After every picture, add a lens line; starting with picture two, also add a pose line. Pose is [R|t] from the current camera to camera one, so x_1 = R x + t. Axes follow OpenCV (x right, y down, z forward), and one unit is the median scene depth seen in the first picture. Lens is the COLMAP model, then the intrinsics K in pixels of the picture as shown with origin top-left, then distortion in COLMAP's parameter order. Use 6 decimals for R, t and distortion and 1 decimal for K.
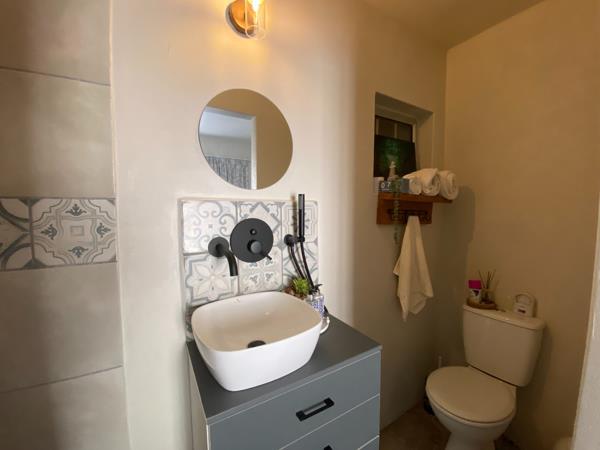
lens RADIAL K [[238.2, 0, 302.0], [0, 238.2, 224.1], [0, 0, 1]] dist [0.040736, -0.028569]
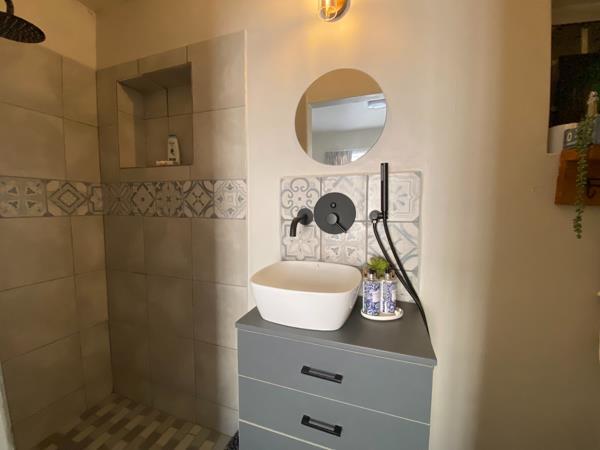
lens RADIAL K [[238.2, 0, 302.0], [0, 238.2, 224.1], [0, 0, 1]] dist [0.040736, -0.028569]
pose [[0.652757, 0.068098, -0.754500, 0.528224], [-0.050370, 0.997649, 0.046466, 0.076955], [0.755891, 0.007673, 0.654653, 0.207244]]
